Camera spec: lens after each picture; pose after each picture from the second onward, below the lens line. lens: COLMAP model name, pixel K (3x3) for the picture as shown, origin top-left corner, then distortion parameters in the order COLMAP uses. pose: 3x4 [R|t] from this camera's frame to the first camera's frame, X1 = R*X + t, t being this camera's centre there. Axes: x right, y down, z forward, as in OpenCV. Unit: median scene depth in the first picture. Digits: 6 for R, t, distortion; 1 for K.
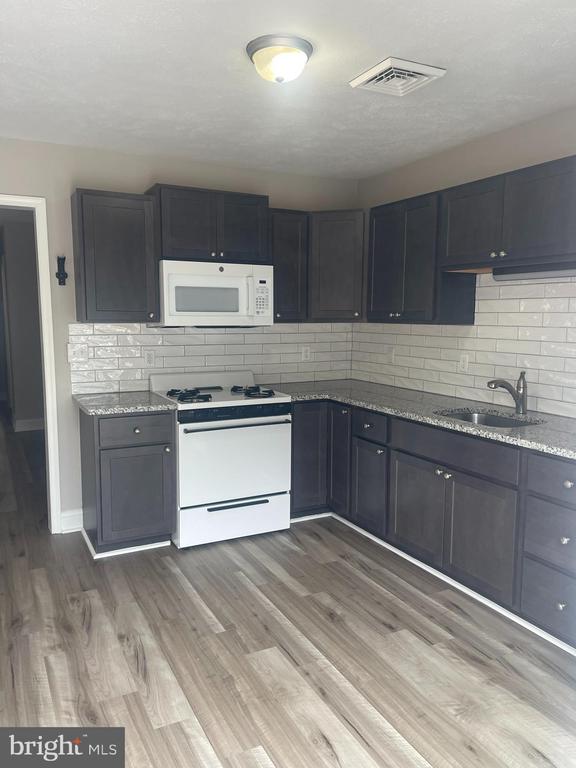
lens RADIAL K [[573.2, 0, 271.3], [0, 573.2, 384.3], [0, 0, 1]] dist [0.026750, -0.003006]
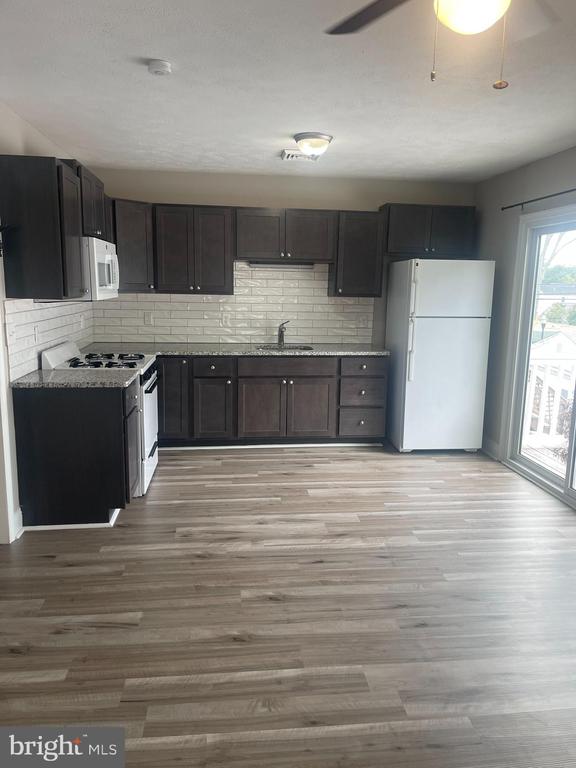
lens RADIAL K [[584.5, 0, 284.0], [0, 584.5, 386.3], [0, 0, 1]] dist [0.053109, -0.074572]
pose [[0.352860, -0.163869, 0.921215, -1.339318], [0.098498, 0.985580, 0.137589, -0.076507], [-0.930477, 0.042188, 0.363913, 0.364009]]
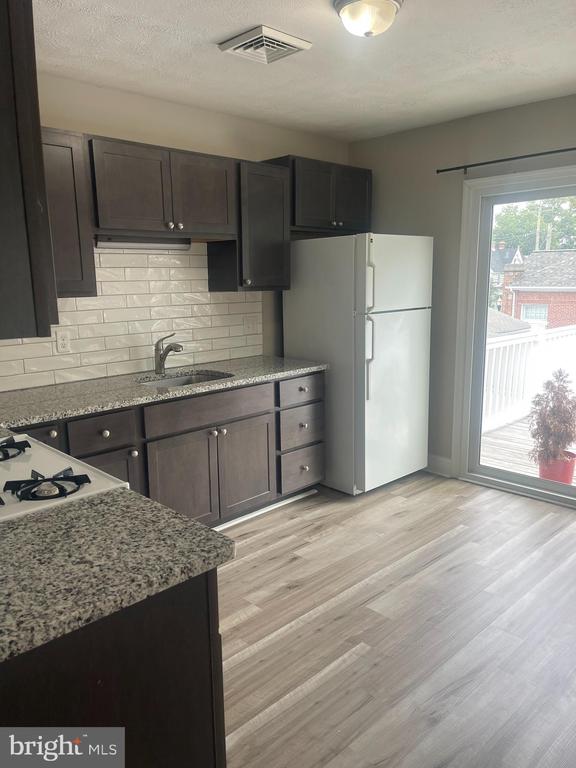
lens RADIAL K [[584.5, 0, 284.0], [0, 584.5, 386.3], [0, 0, 1]] dist [0.053109, -0.074572]
pose [[-0.300056, -0.177516, 0.937259, -0.746308], [0.130895, 0.965577, 0.224784, -0.157340], [-0.944898, 0.190130, -0.266492, 1.158157]]
